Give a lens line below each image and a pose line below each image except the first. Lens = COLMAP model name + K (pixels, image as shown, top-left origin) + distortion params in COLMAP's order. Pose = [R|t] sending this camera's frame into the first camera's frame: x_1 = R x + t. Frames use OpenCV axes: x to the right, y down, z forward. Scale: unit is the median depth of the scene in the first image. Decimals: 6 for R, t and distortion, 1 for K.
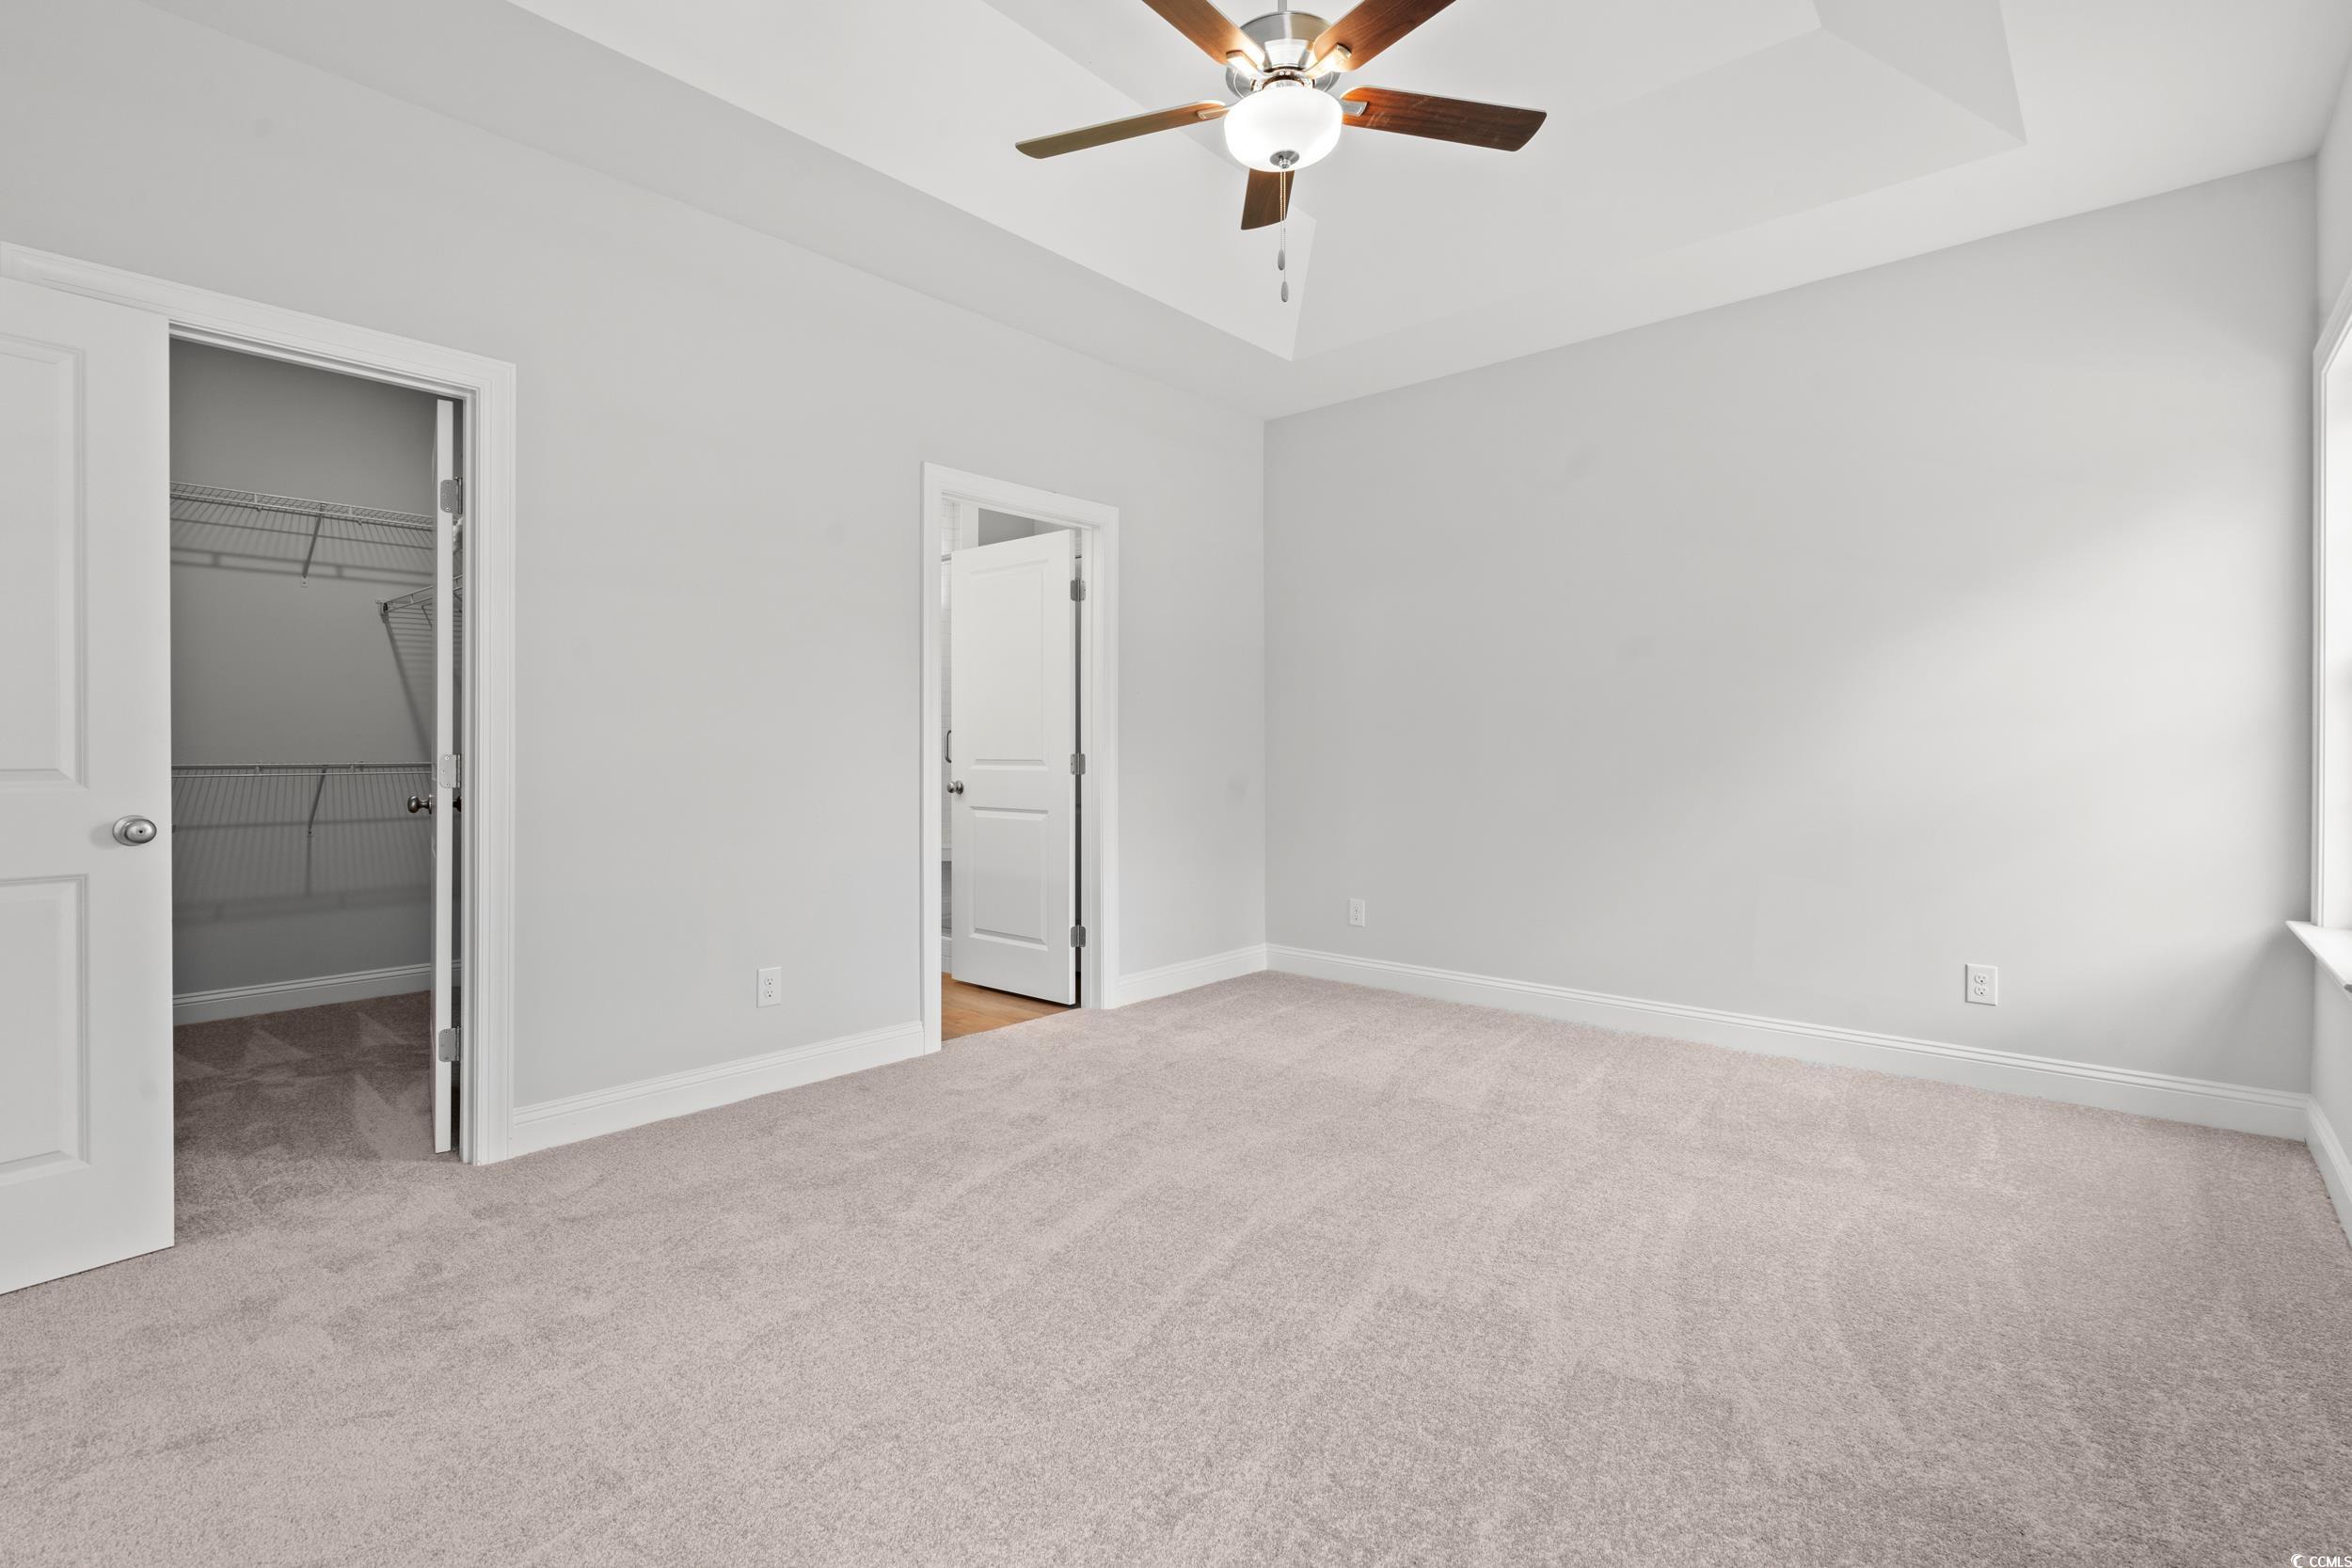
lens RADIAL K [[1074.8, 0, 1172.4], [0, 1074.8, 753.4], [0, 0, 1]] dist [-0.000761, -0.000141]
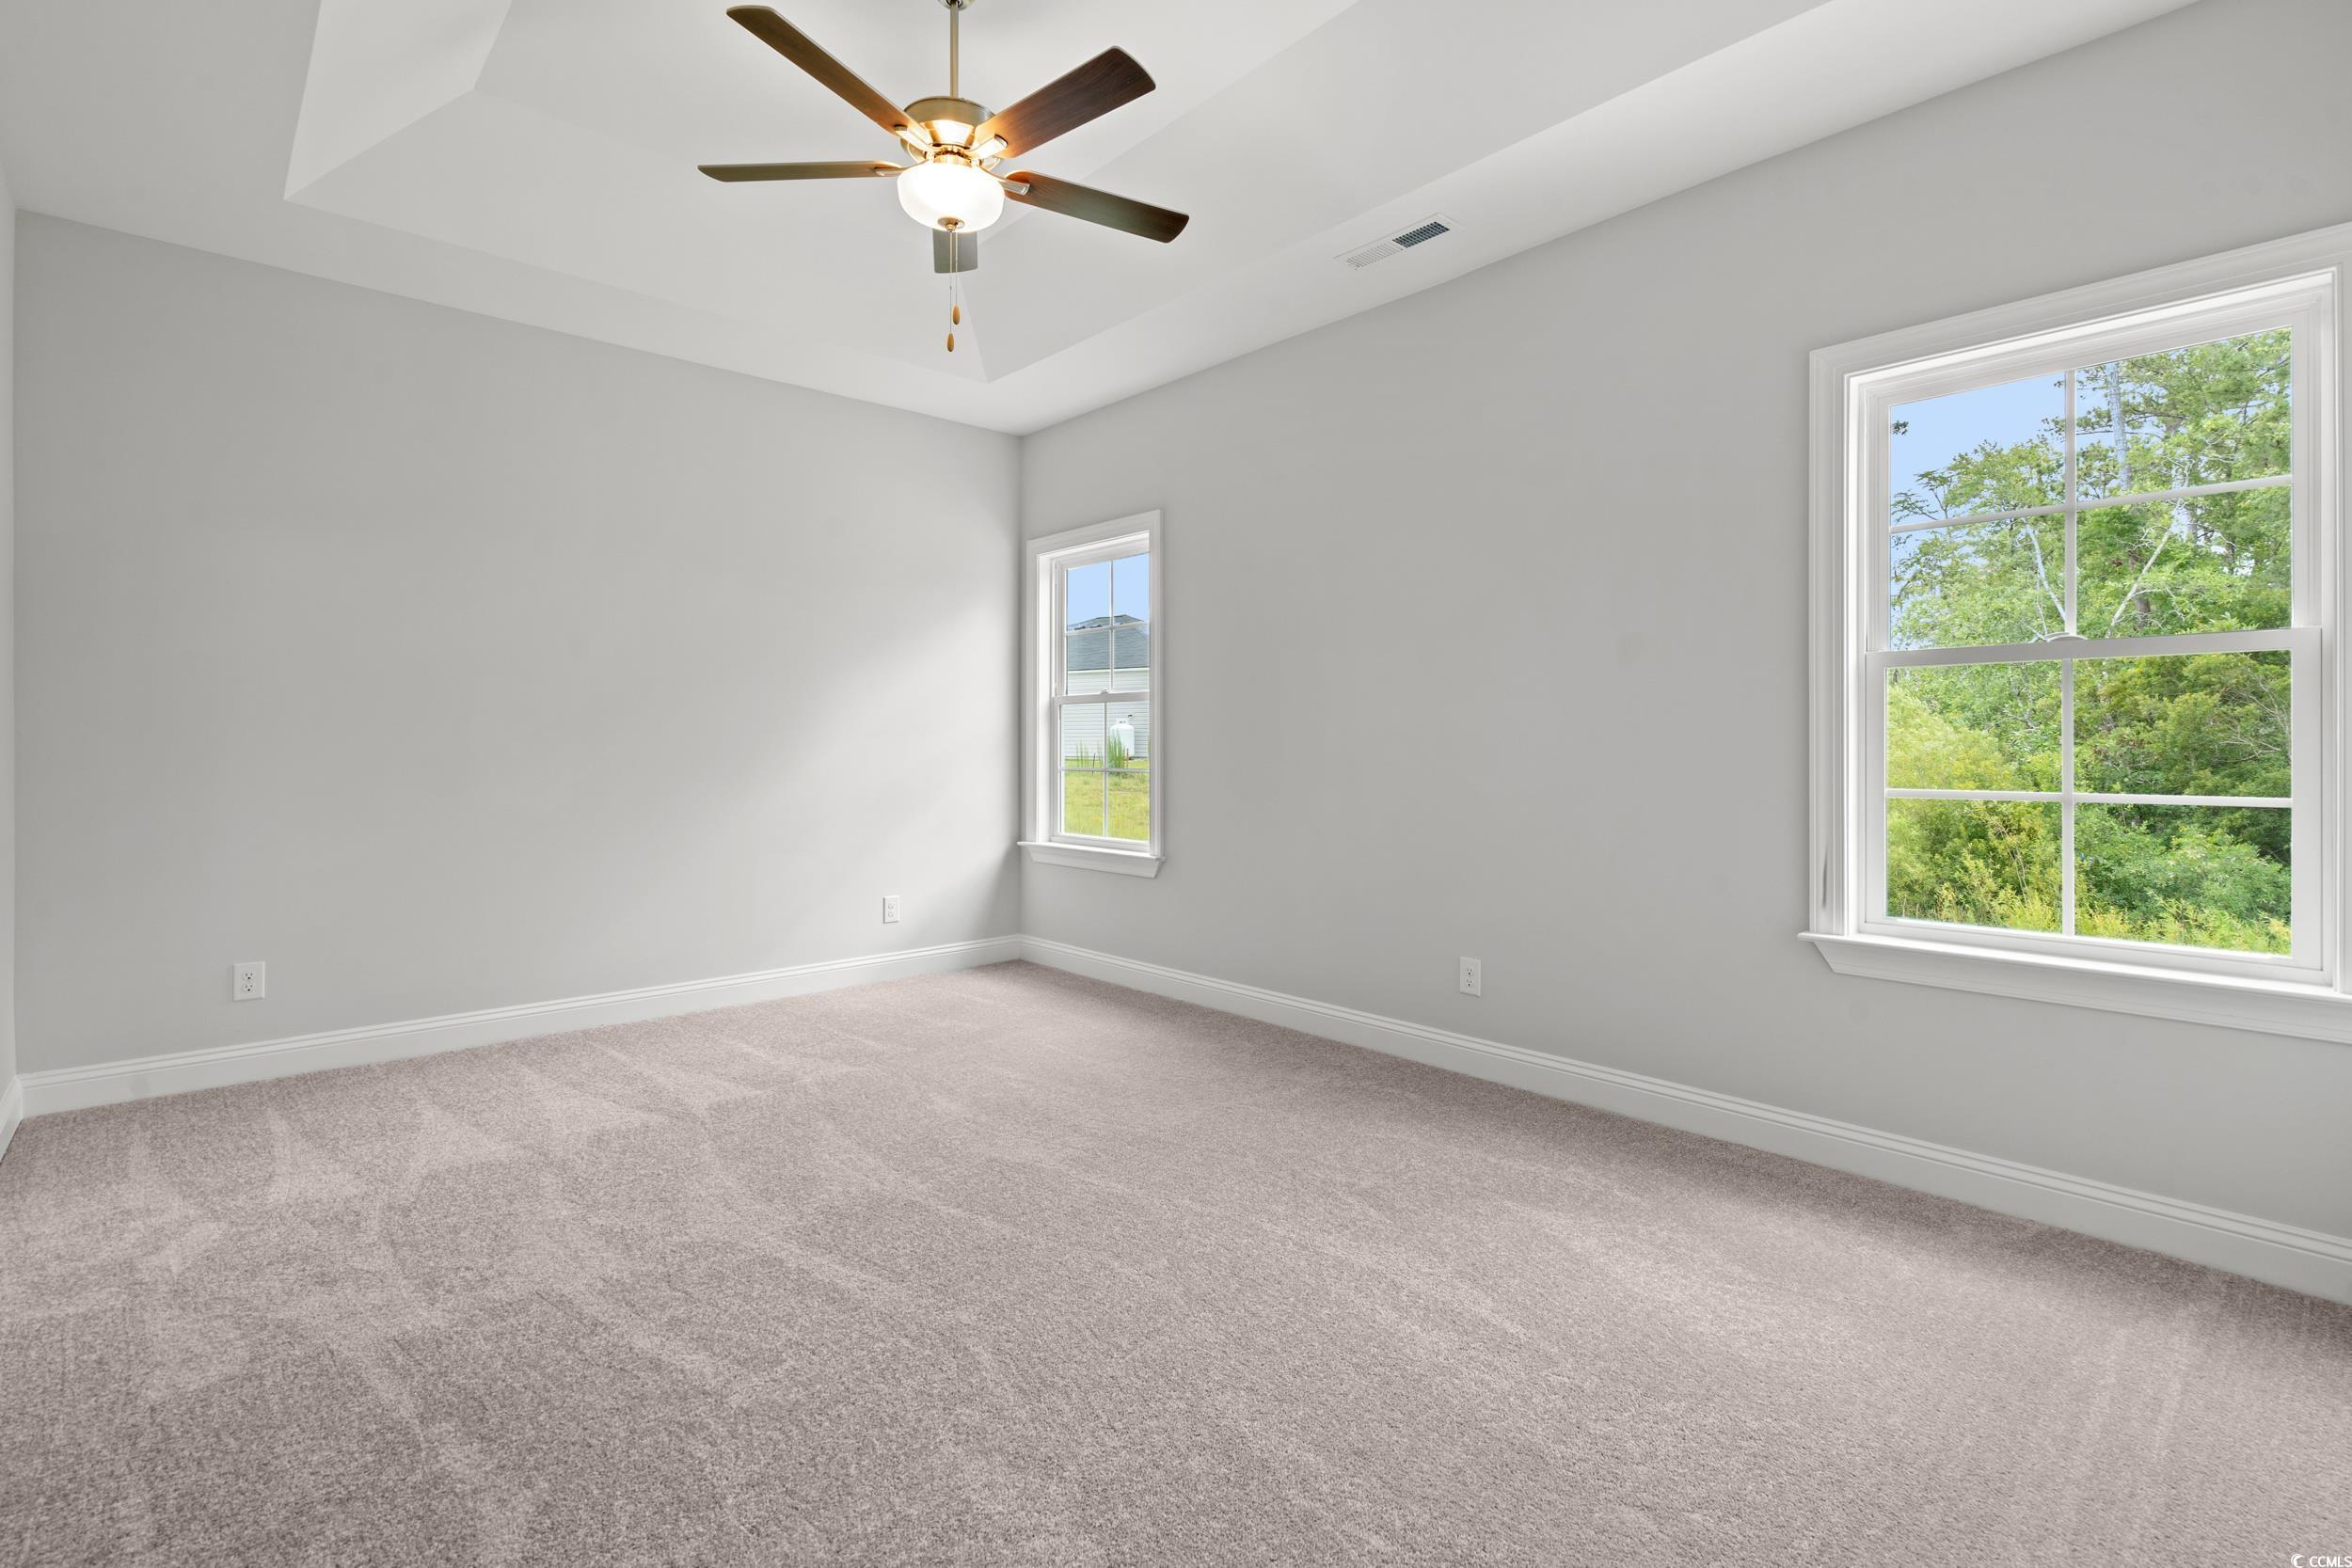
lens RADIAL K [[1074.8, 0, 1172.4], [0, 1074.8, 753.4], [0, 0, 1]] dist [-0.000761, -0.000141]
pose [[0.111094, -0.005658, 0.993794, -0.751994], [0.003184, 0.999981, 0.005338, -0.007547], [-0.993805, 0.002571, 0.111110, 0.500840]]
